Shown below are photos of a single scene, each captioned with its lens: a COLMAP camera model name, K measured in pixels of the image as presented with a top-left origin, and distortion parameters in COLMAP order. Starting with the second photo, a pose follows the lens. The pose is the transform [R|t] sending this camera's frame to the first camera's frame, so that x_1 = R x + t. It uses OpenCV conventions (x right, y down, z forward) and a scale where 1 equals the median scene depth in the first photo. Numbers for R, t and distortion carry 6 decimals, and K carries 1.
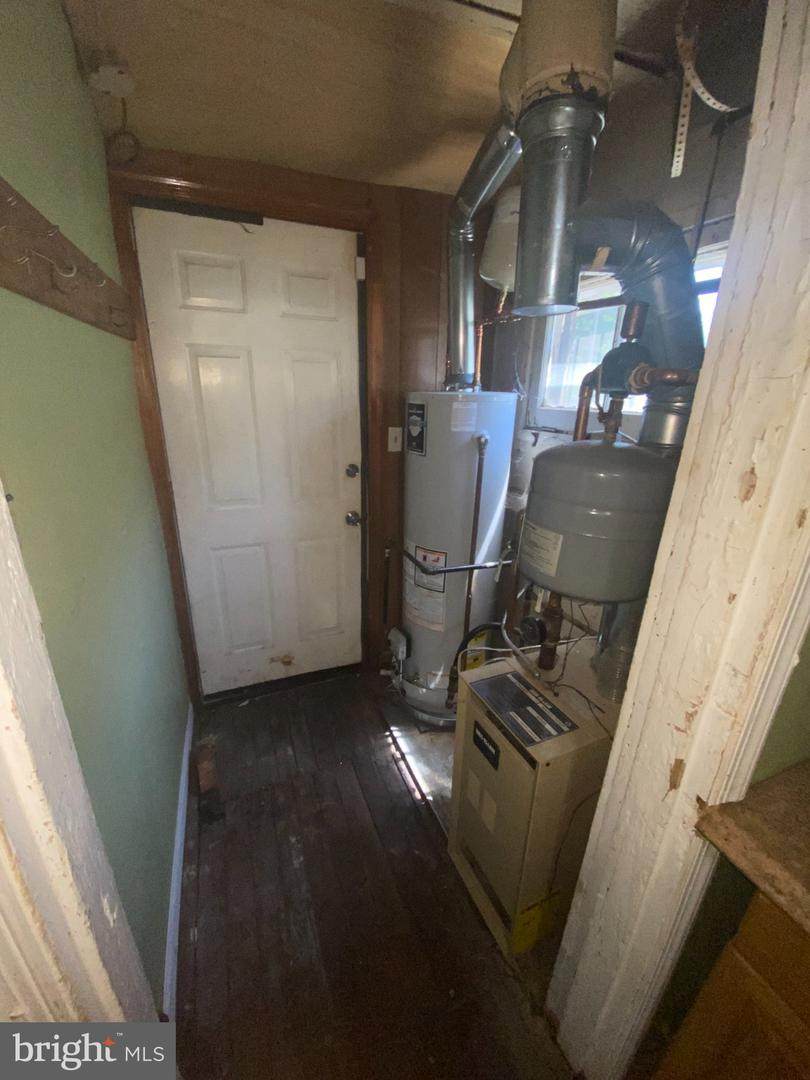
lens RADIAL K [[437.4, 0, 401.4], [0, 437.4, 540.3], [0, 0, 1]] dist [0.014907, -0.019207]
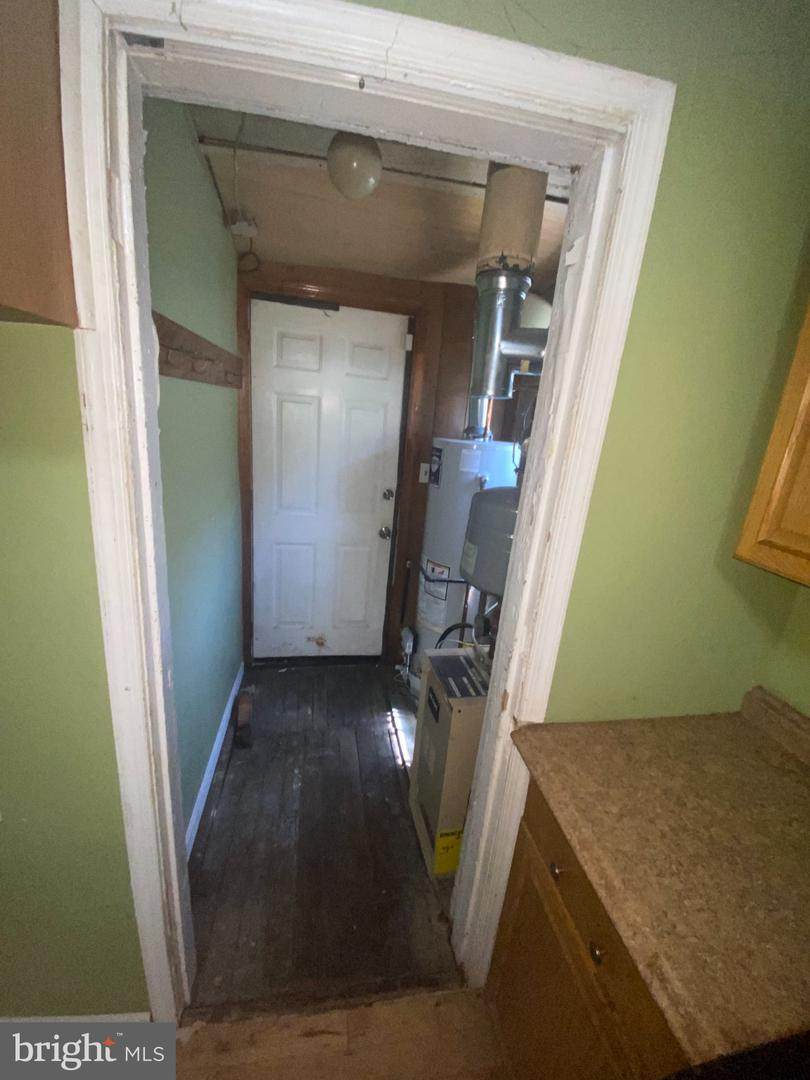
lens RADIAL K [[437.4, 0, 401.4], [0, 437.4, 540.3], [0, 0, 1]] dist [0.014907, -0.019207]
pose [[0.977703, 0.115640, -0.175283, 0.178492], [-0.127182, 0.990293, -0.056072, 0.039588], [0.167098, 0.077114, 0.982920, -0.237463]]
